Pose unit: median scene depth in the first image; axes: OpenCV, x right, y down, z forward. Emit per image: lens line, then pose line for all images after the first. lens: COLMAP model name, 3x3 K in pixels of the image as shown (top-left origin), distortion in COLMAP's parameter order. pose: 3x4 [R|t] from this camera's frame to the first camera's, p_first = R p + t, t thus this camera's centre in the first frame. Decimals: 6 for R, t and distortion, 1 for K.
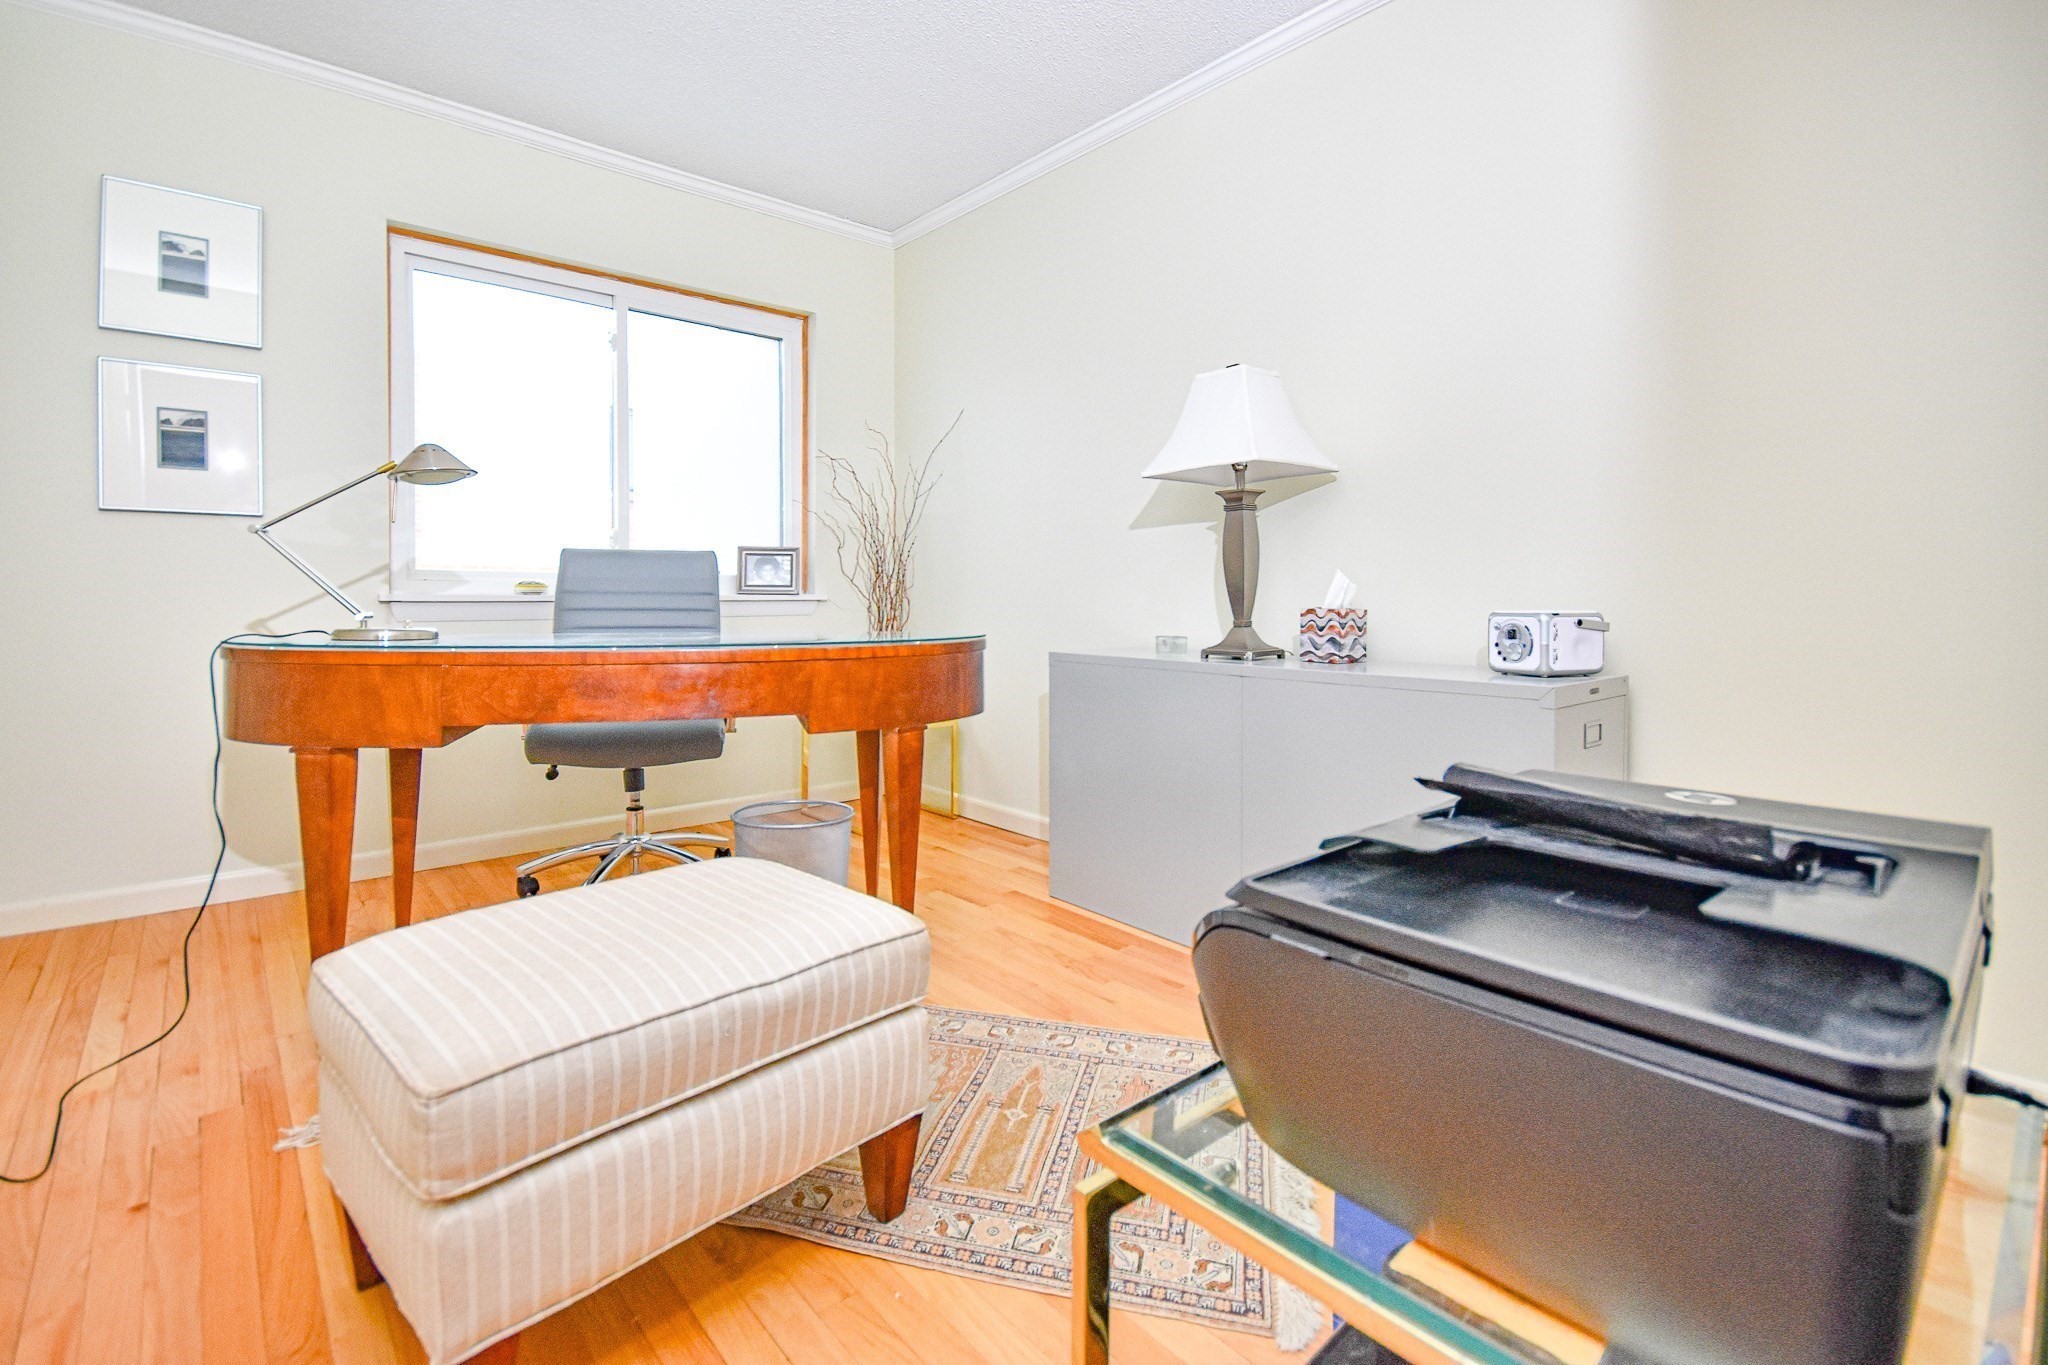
lens RADIAL K [[923.6, 0, 991.6], [0, 923.6, 617.2], [0, 0, 1]] dist [0.008470, -0.006924]
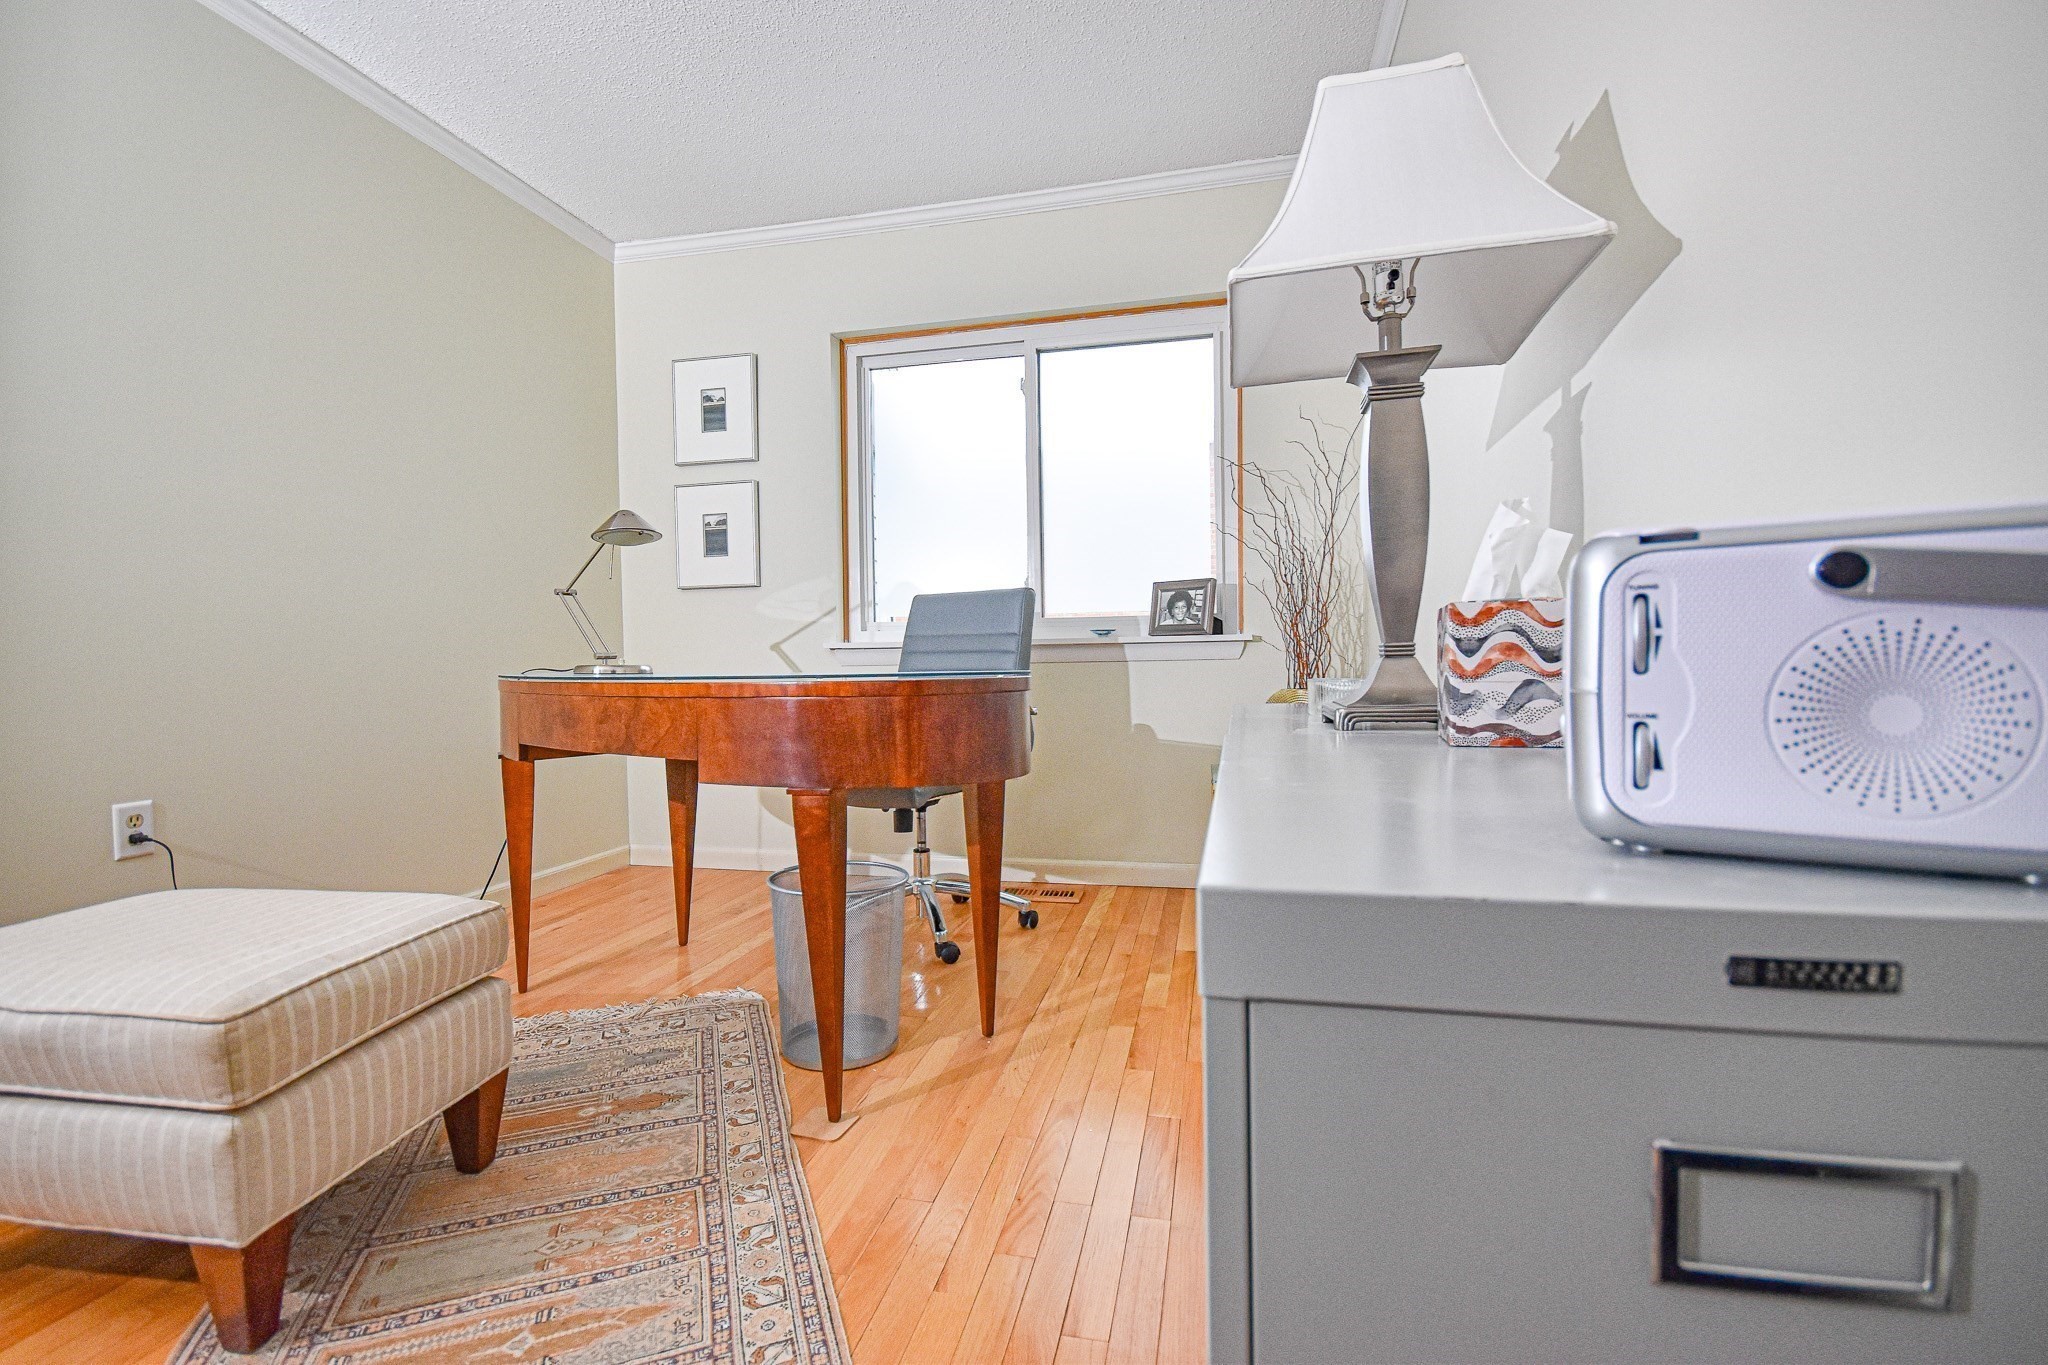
lens RADIAL K [[894.0, 0, 1006.2], [0, 894.0, 681.5], [0, 0, 1]] dist [0.010827, -0.012621]
pose [[0.610194, 0.006762, -0.792223, 0.600865], [-0.003236, 0.999977, 0.006044, 0.024311], [0.792245, -0.001124, 0.610202, 0.677118]]
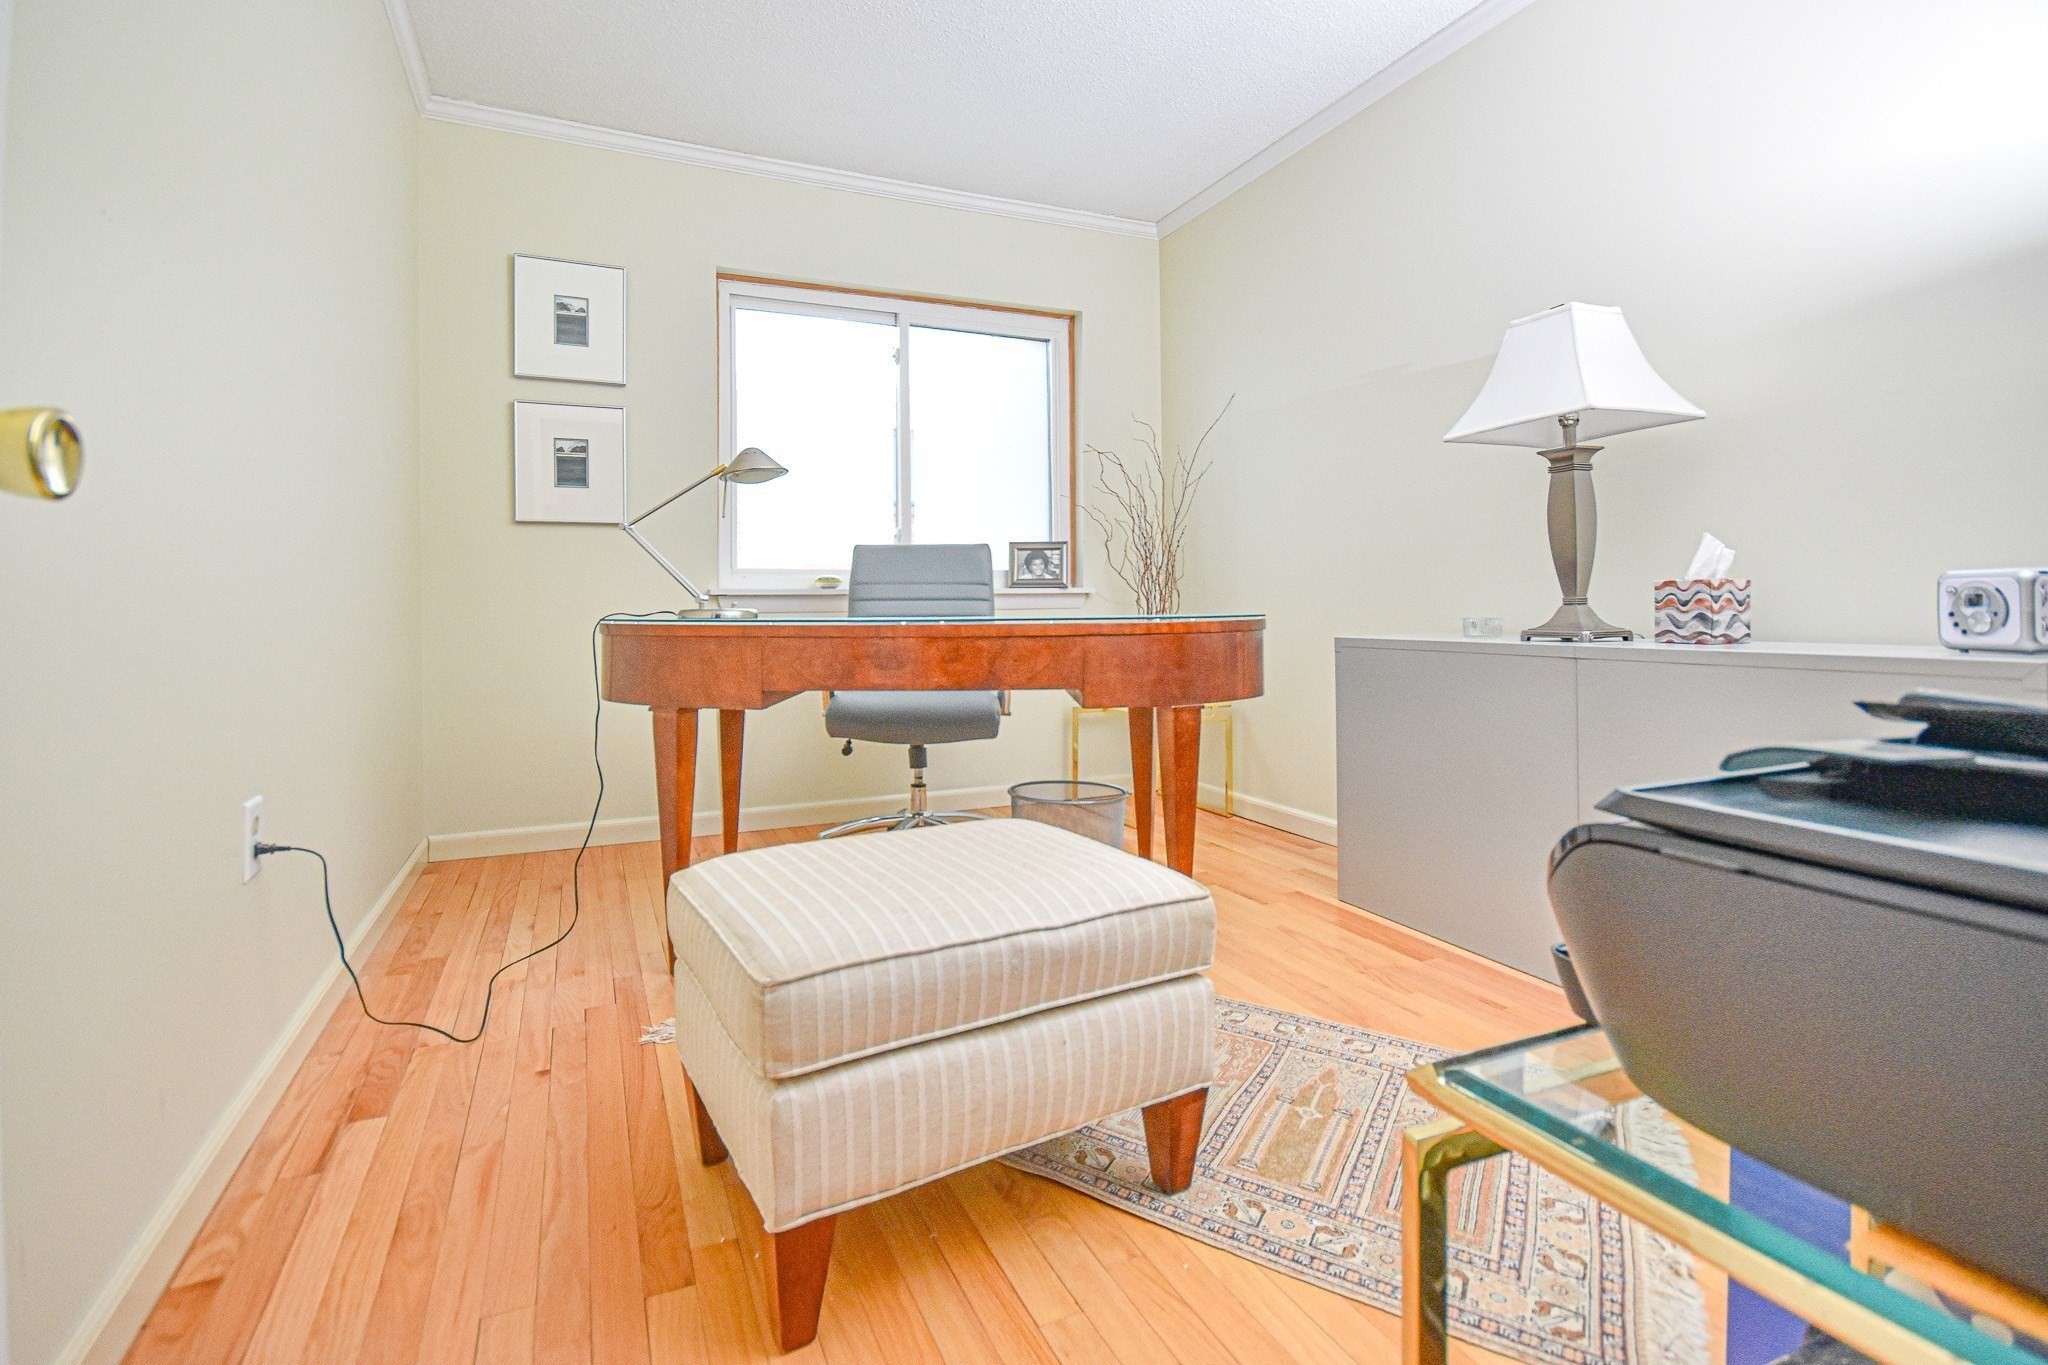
lens RADIAL K [[923.6, 0, 965.9], [0, 923.6, 612.9], [0, 0, 1]] dist [0.008470, -0.006924]
pose [[0.952706, -0.009071, -0.303759, -0.011867], [0.003960, 0.999840, -0.017436, 0.036877], [0.303868, 0.015408, 0.952589, -0.001285]]
